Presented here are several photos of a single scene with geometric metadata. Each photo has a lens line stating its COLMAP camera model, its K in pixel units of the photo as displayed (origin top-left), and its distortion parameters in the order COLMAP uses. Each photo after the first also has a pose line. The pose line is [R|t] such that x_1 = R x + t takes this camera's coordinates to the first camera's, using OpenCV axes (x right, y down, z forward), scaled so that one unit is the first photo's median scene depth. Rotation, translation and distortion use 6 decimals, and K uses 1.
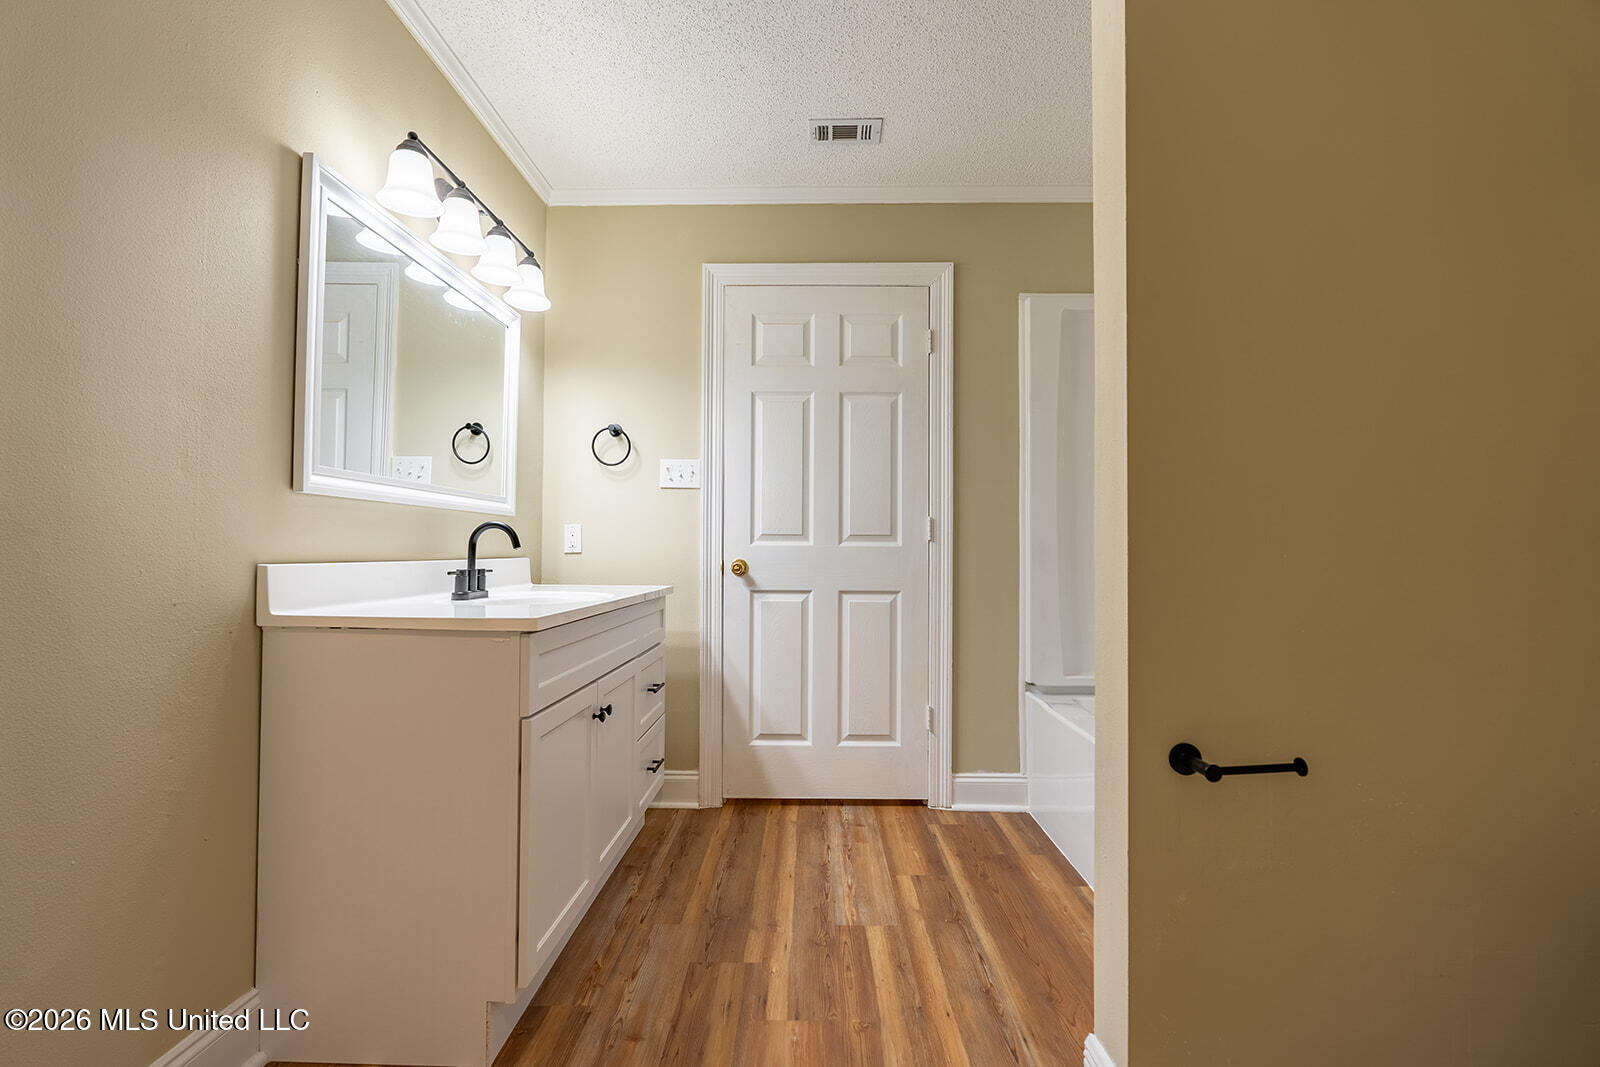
lens RADIAL K [[702.7, 0, 793.2], [0, 702.7, 534.7], [0, 0, 1]] dist [-0.003446, 0.000074]
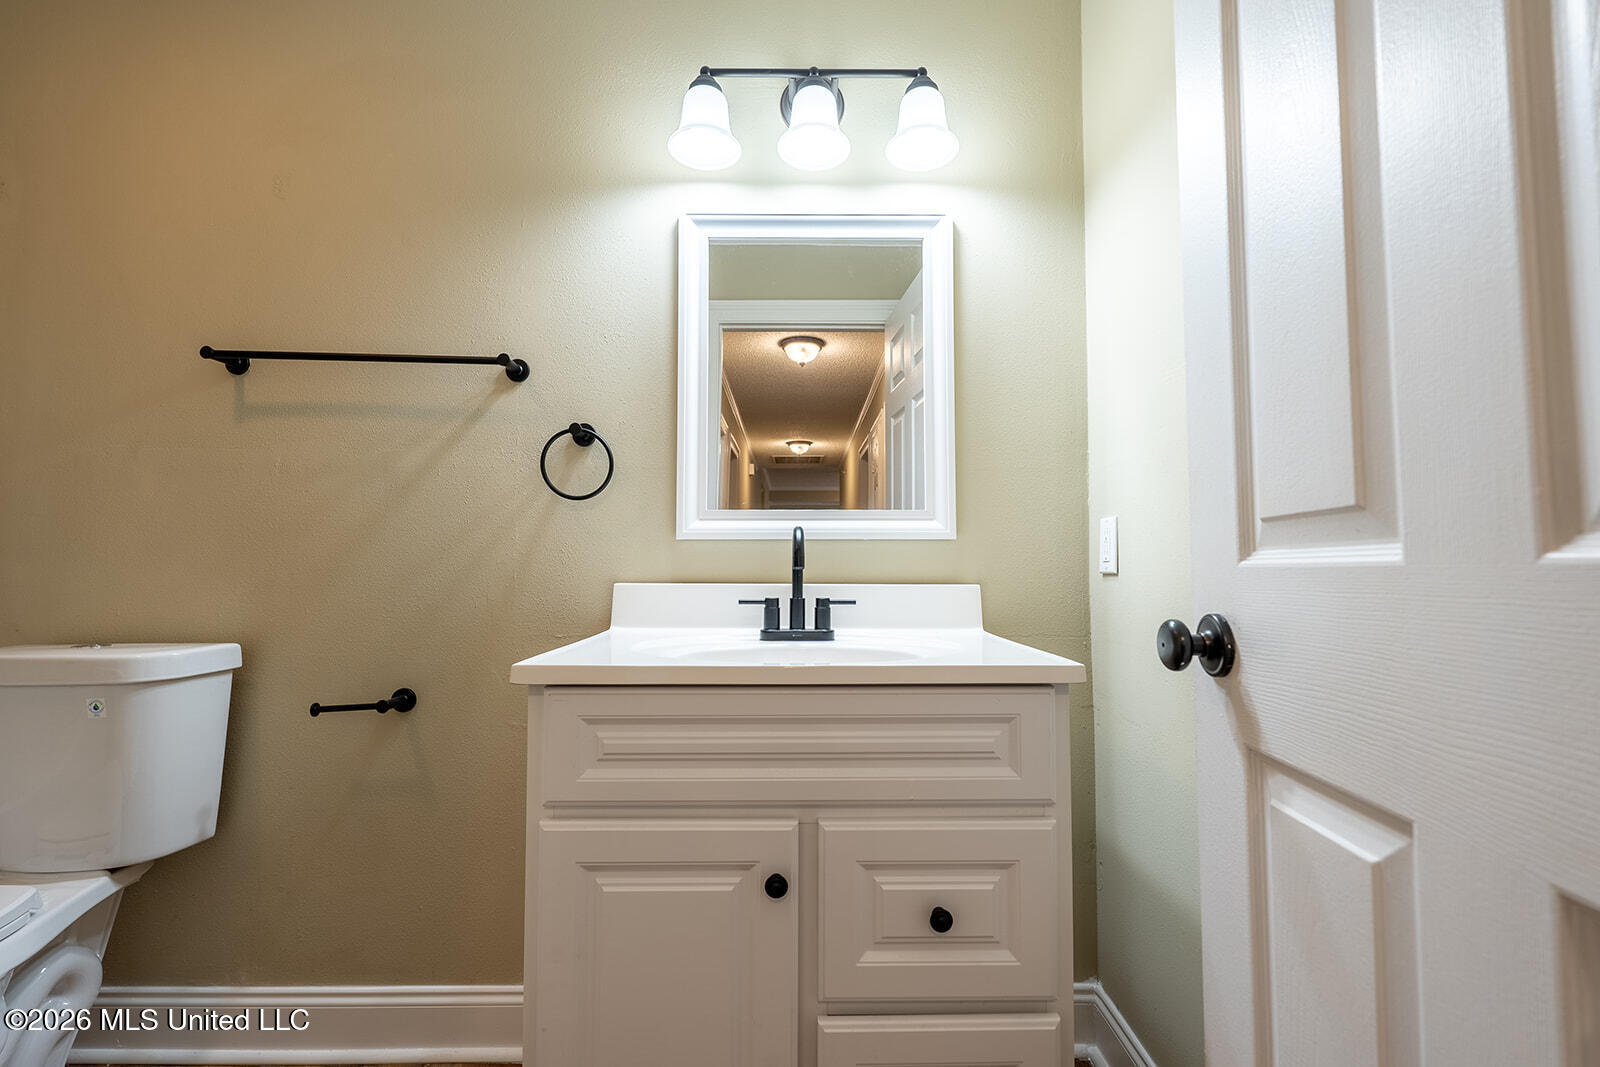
lens RADIAL K [[691.2, 0, 799.7], [0, 691.2, 535.7], [0, 0, 1]] dist [-0.003444, -0.000309]
pose [[-0.039646, -0.040436, -0.998395, 0.224862], [0.021629, 0.998912, -0.041316, 0.014527], [0.998980, -0.023232, -0.038729, 1.030064]]
